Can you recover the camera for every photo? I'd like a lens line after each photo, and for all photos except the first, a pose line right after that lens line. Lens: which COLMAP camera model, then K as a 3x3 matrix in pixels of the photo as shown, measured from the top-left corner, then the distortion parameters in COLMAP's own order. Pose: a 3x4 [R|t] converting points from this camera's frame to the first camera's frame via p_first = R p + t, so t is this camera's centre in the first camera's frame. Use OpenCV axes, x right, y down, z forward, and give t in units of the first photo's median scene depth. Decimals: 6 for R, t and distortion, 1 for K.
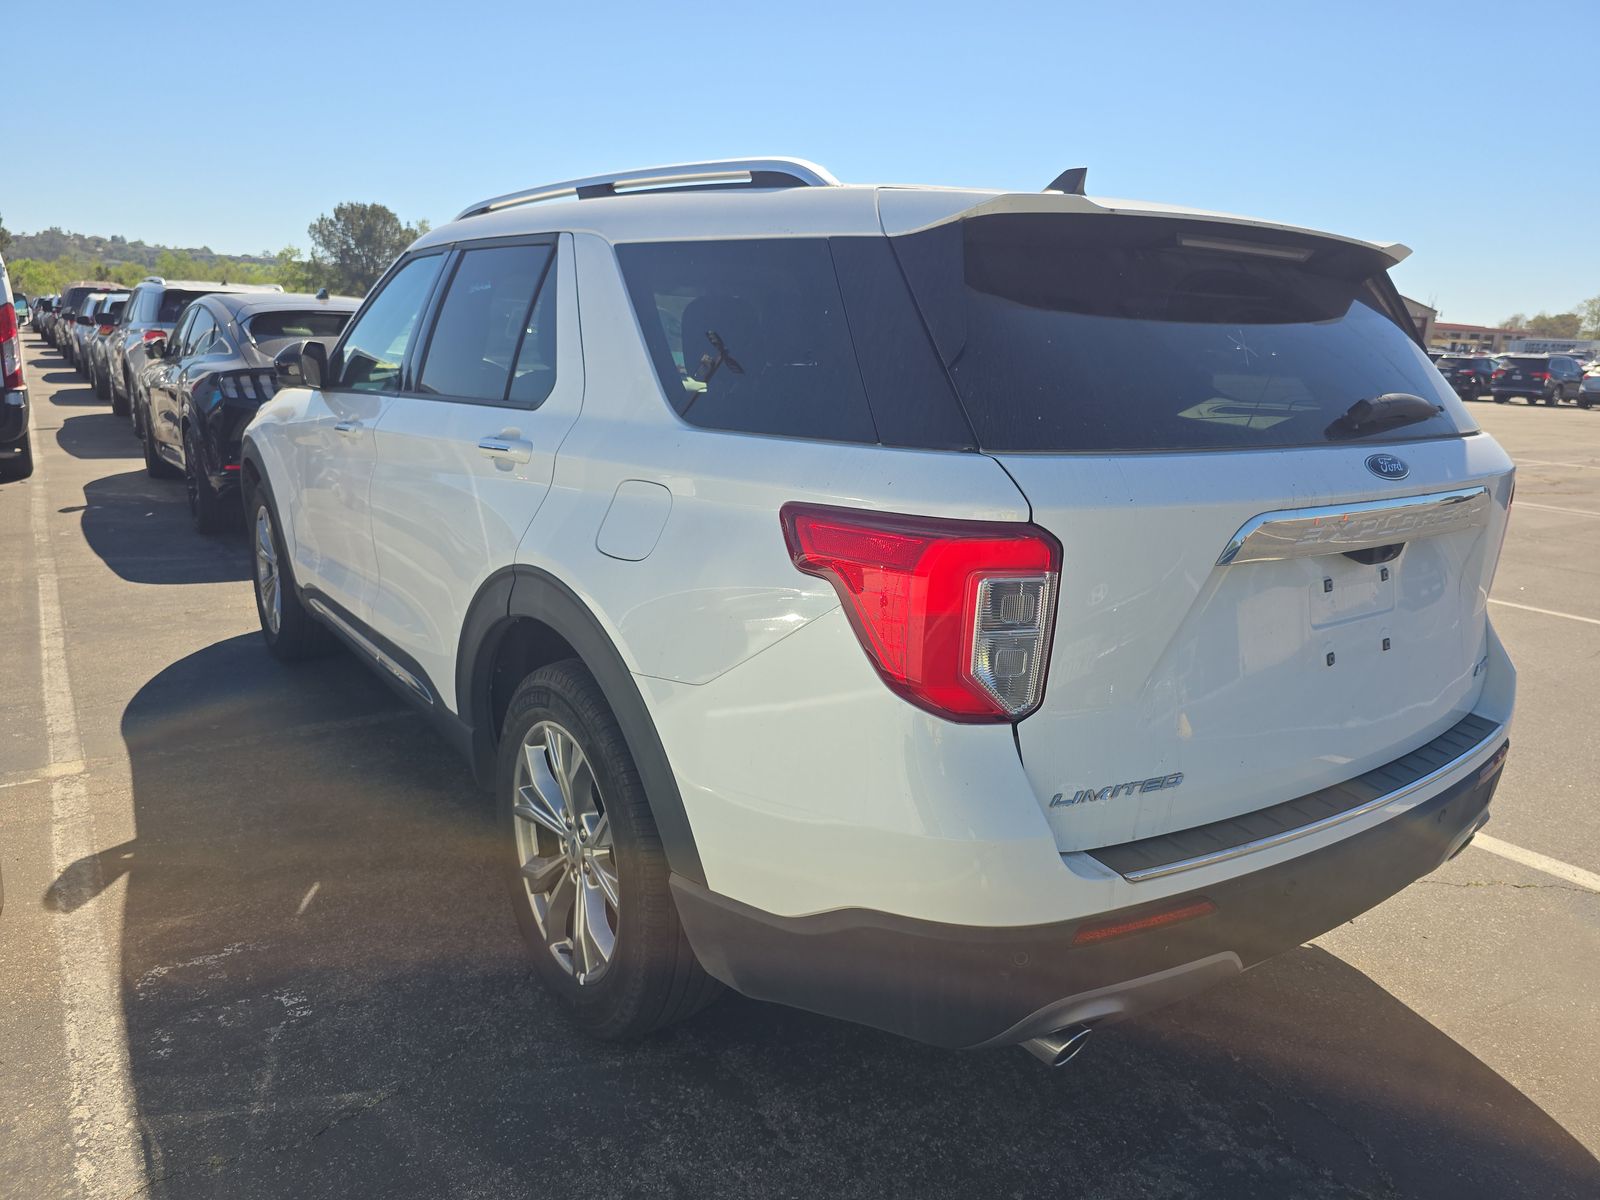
lens RADIAL K [[1091.1, 0, 807.6], [0, 1091.1, 599.4], [0, 0, 1]] dist [0.030628, -0.034339]
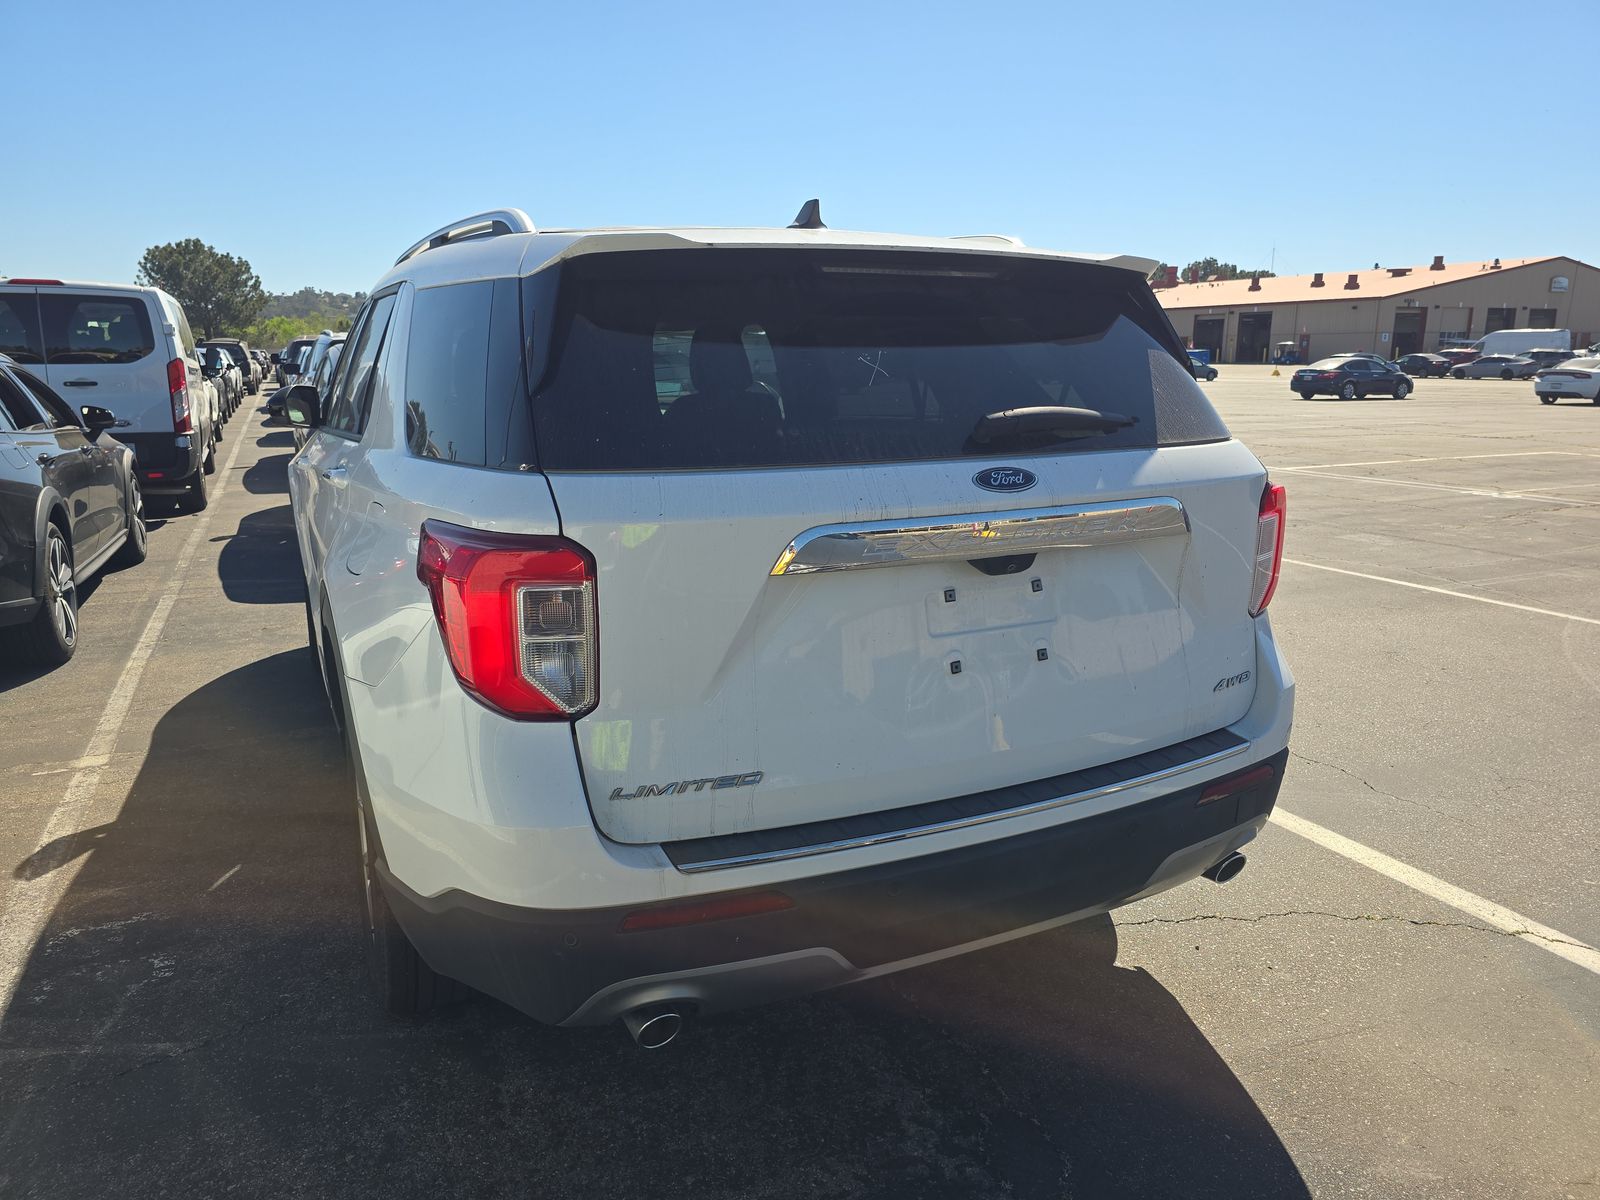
lens RADIAL K [[1078.8, 0, 800.0], [0, 1078.8, 600.0], [0, 0, 1]] dist [0.054039, -0.056277]
pose [[0.985477, -0.000843, -0.169805, 0.395457], [-0.002630, 0.999792, -0.020226, 0.009435], [0.169787, 0.020379, 0.985270, -0.015185]]
